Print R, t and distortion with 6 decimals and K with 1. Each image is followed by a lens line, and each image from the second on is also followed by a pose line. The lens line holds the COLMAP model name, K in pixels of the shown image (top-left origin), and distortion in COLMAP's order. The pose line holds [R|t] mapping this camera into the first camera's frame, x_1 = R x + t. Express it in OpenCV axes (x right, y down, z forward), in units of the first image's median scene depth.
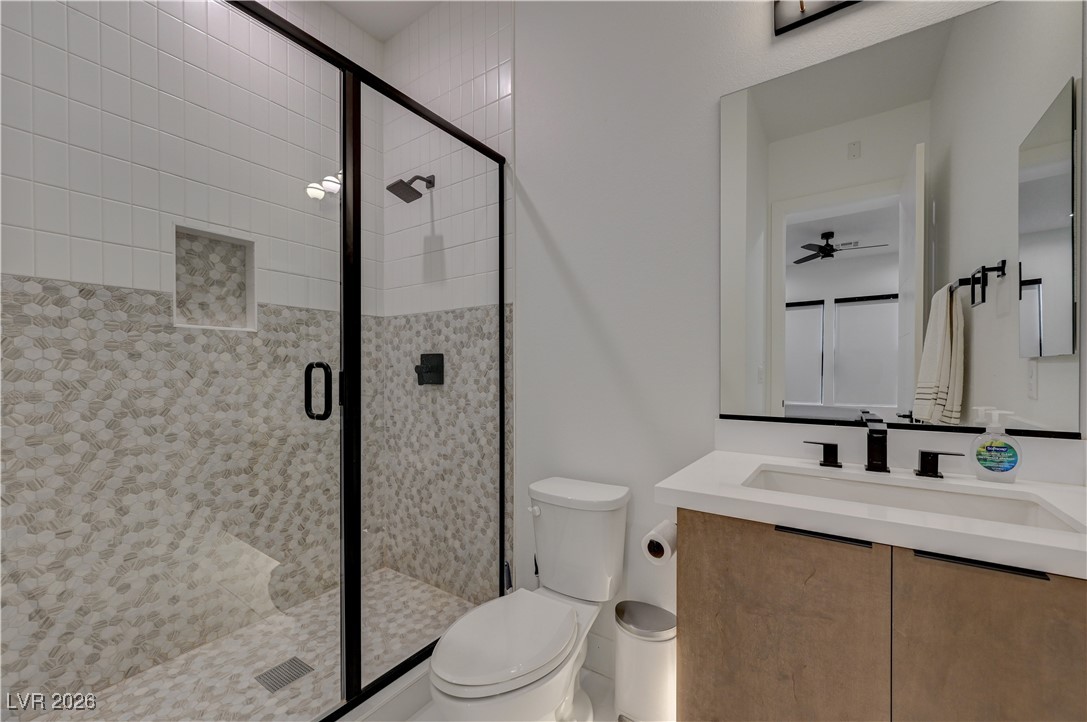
lens RADIAL K [[438.6, 0, 539.1], [0, 438.6, 365.3], [0, 0, 1]] dist [-0.003094, -0.000158]
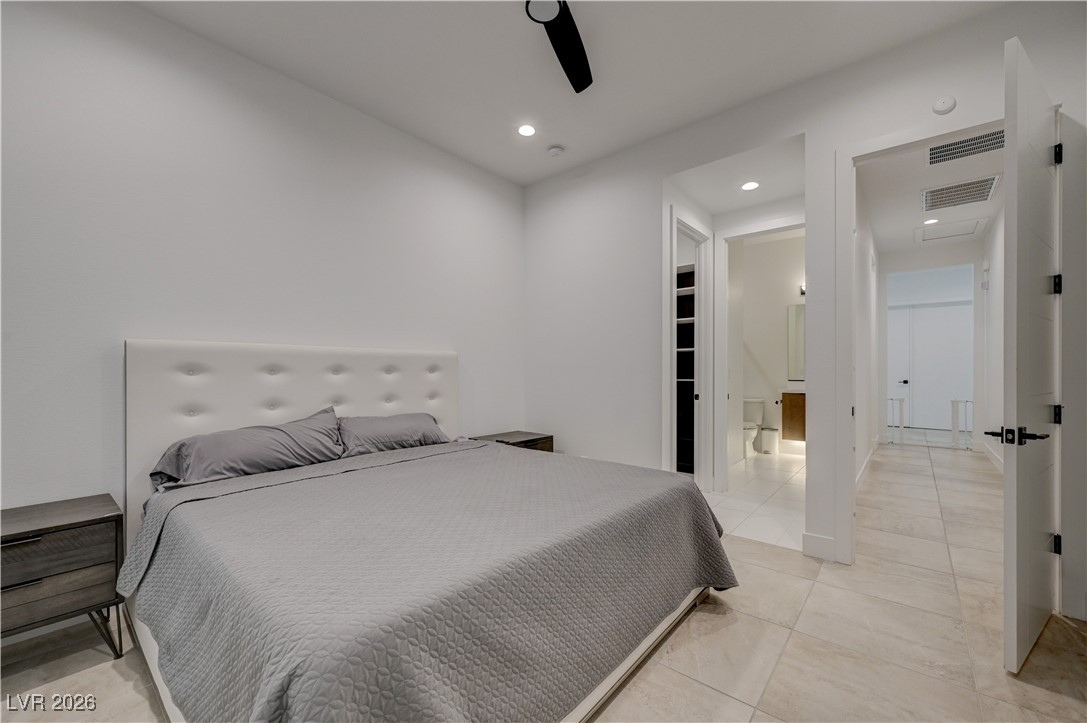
lens RADIAL K [[438.6, 0, 549.1], [0, 438.6, 367.3], [0, 0, 1]] dist [-0.003094, -0.000158]
pose [[0.996699, 0.012555, -0.080208, -1.924202], [-0.012612, 0.999920, -0.000213, 0.005404], [0.080198, 0.001224, 0.996778, -4.222305]]
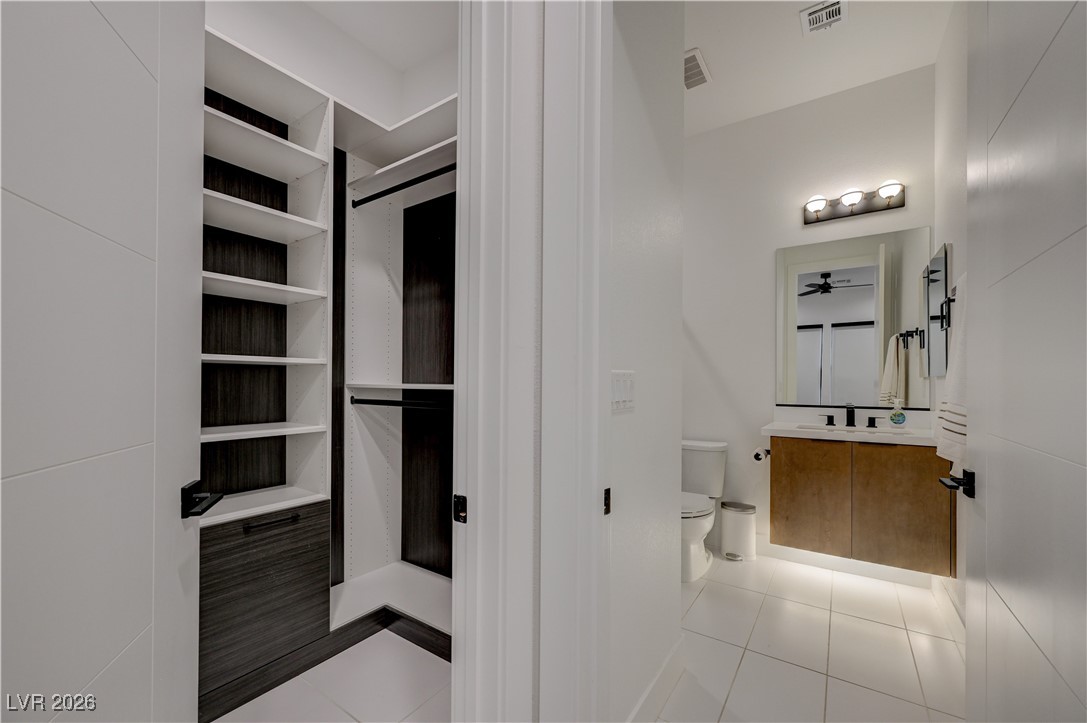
lens RADIAL K [[438.6, 0, 543.3], [0, 438.6, 368.5], [0, 0, 1]] dist [-0.003094, -0.000158]
pose [[0.999866, 0.010626, 0.012455, -0.820433], [-0.010419, 0.999809, -0.016563, -0.007765], [-0.012628, 0.016431, 0.999785, -1.205585]]
